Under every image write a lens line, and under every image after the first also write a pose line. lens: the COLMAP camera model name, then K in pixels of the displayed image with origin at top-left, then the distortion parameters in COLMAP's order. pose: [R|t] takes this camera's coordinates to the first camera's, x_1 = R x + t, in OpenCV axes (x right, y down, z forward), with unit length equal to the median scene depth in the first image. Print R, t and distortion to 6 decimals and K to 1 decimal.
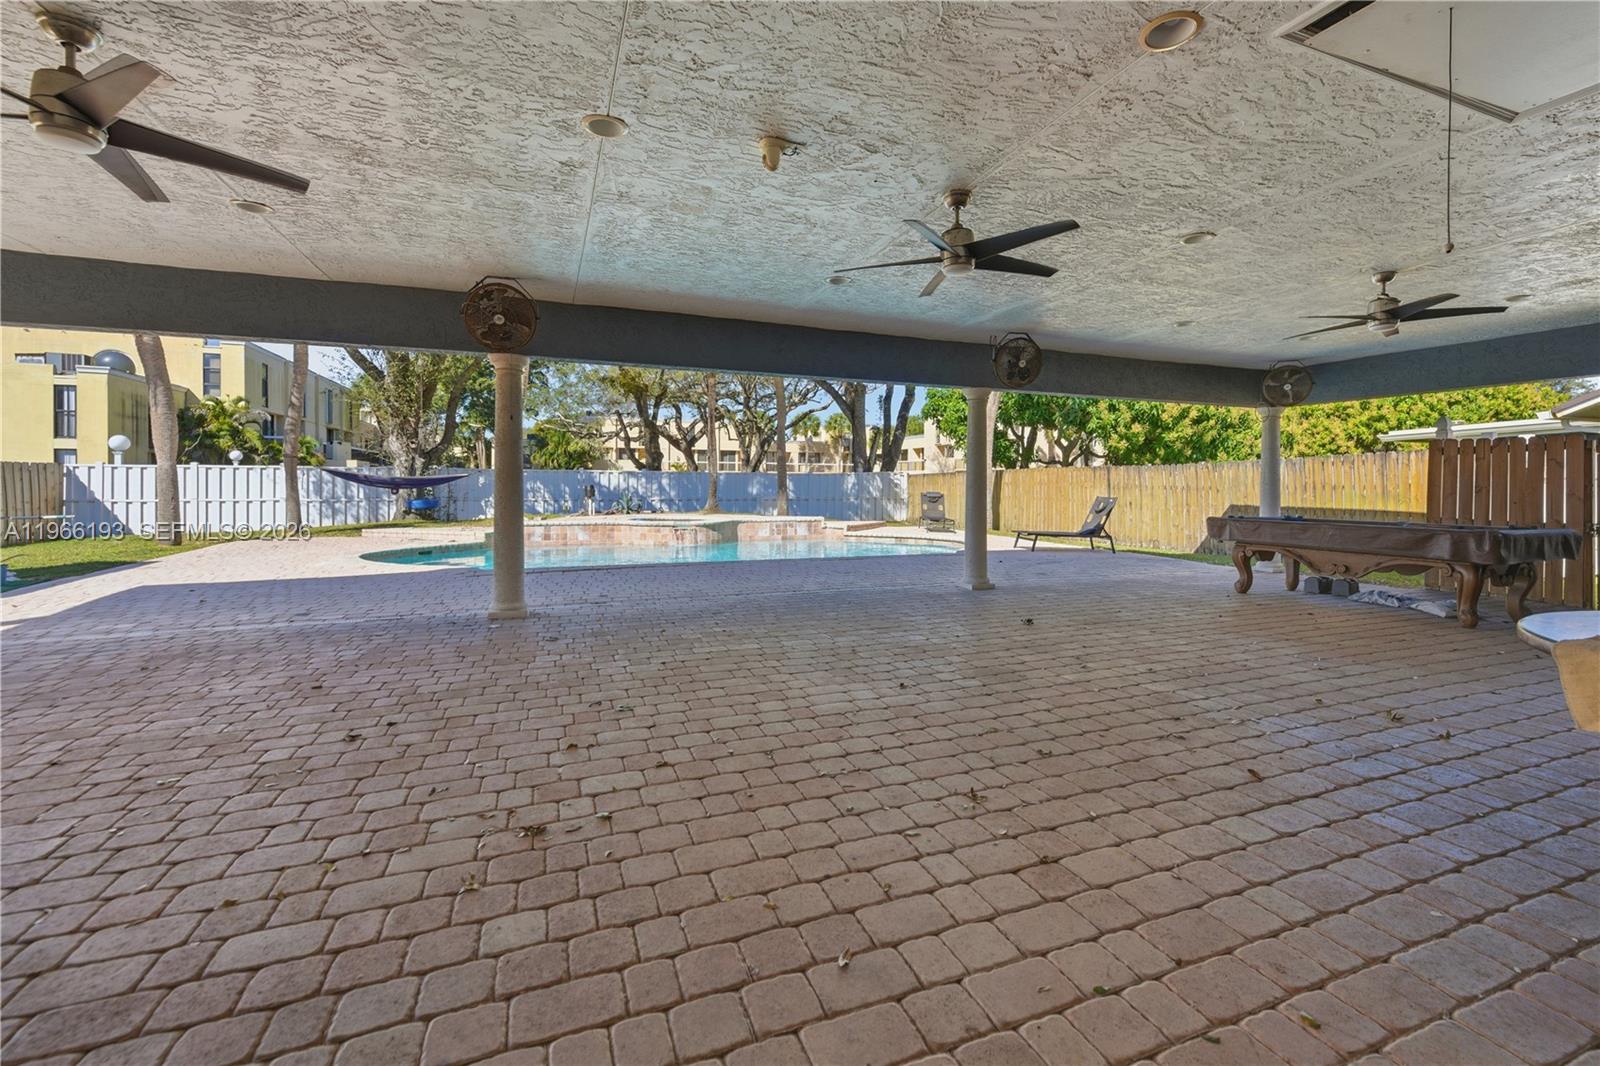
lens RADIAL K [[682.4, 0, 804.5], [0, 682.4, 498.8], [0, 0, 1]] dist [-0.000353, -0.000897]
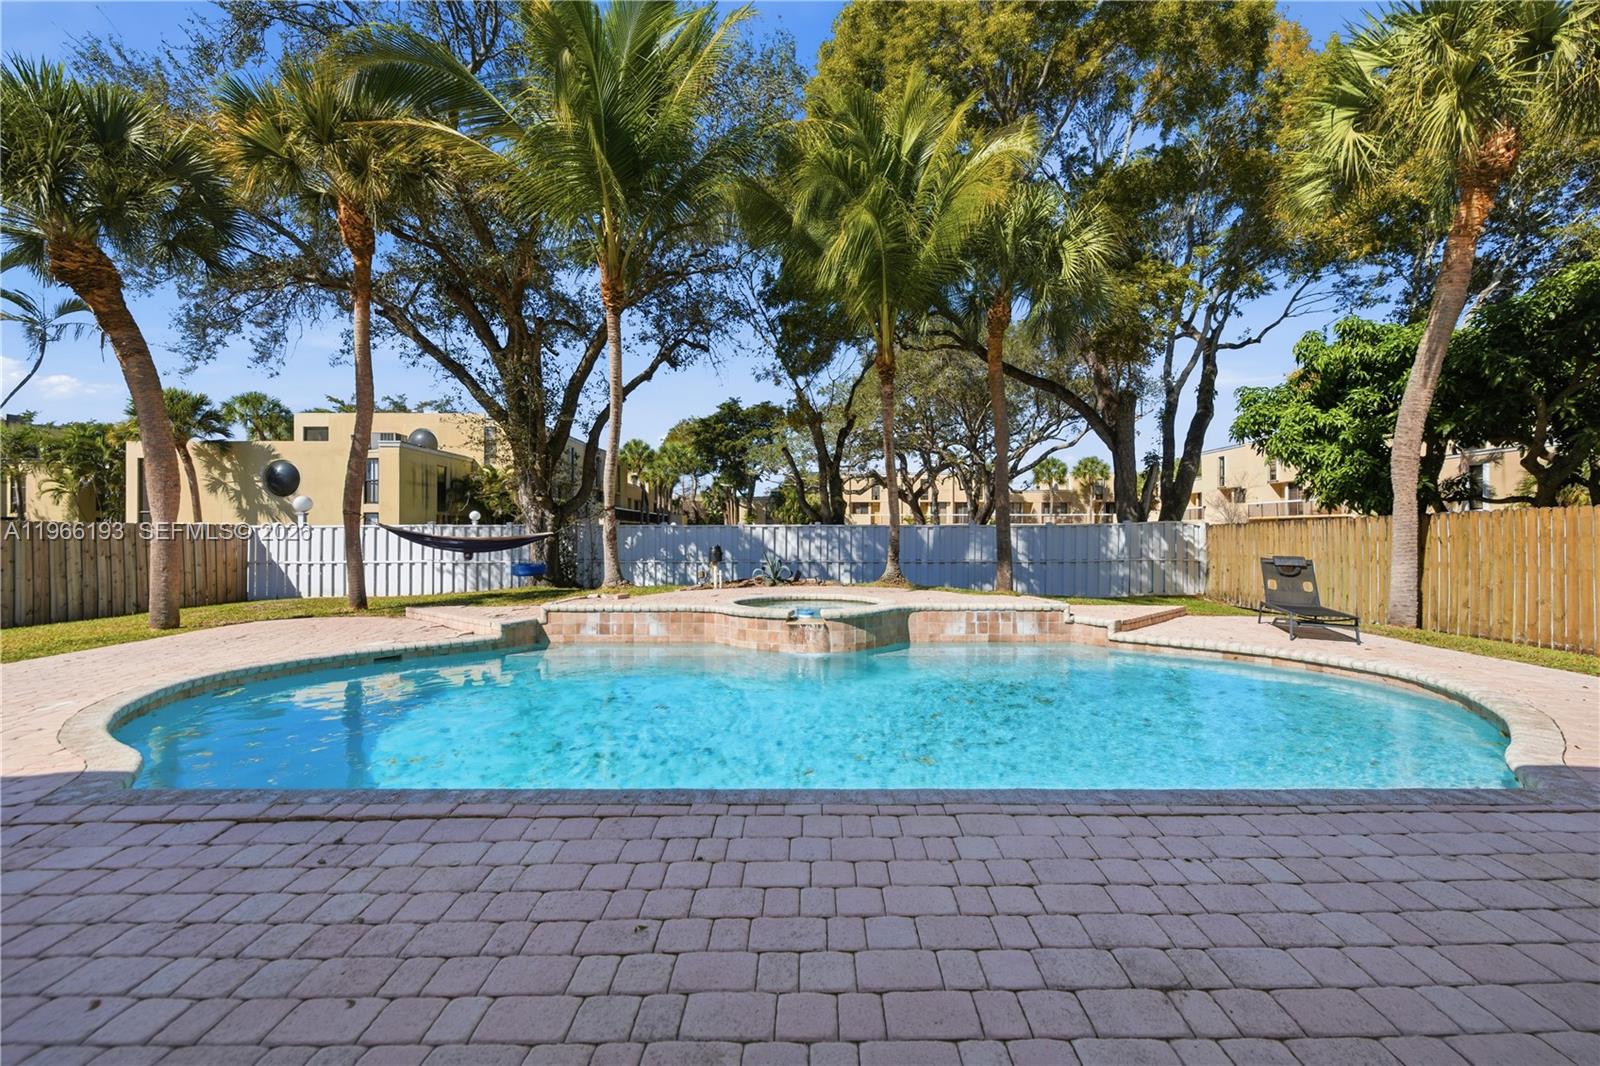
lens RADIAL K [[682.4, 0, 790.1], [0, 682.4, 534.5], [0, 0, 1]] dist [-0.000353, -0.000897]
pose [[0.934554, -0.008429, -0.355723, 0.008543], [-0.000976, 0.999655, -0.026251, -0.008410], [0.355821, 0.024881, 0.934223, 0.226851]]
